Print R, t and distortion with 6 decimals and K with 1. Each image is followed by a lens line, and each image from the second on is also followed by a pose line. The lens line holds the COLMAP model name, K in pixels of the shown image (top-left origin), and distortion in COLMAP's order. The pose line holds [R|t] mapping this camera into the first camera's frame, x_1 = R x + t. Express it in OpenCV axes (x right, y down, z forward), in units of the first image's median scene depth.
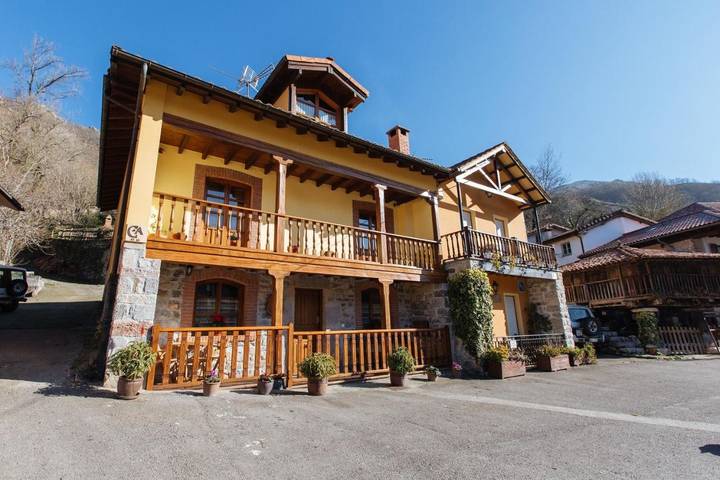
lens RADIAL K [[328.2, 0, 357.7], [0, 328.2, 236.6], [0, 0, 1]] dist [0.001453, 0.000625]
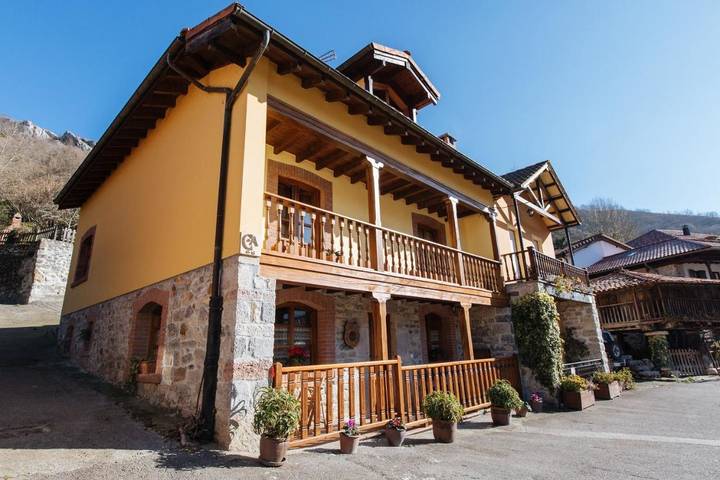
lens RADIAL K [[364.0, 0, 359.3], [0, 364.0, 238.6], [0, 0, 1]] dist [0.001806, -0.001512]
pose [[0.982146, 0.038530, 0.184131, -0.387051], [-0.032337, 0.998810, -0.036517, -0.000073], [-0.185319, 0.029911, 0.982223, 0.073910]]
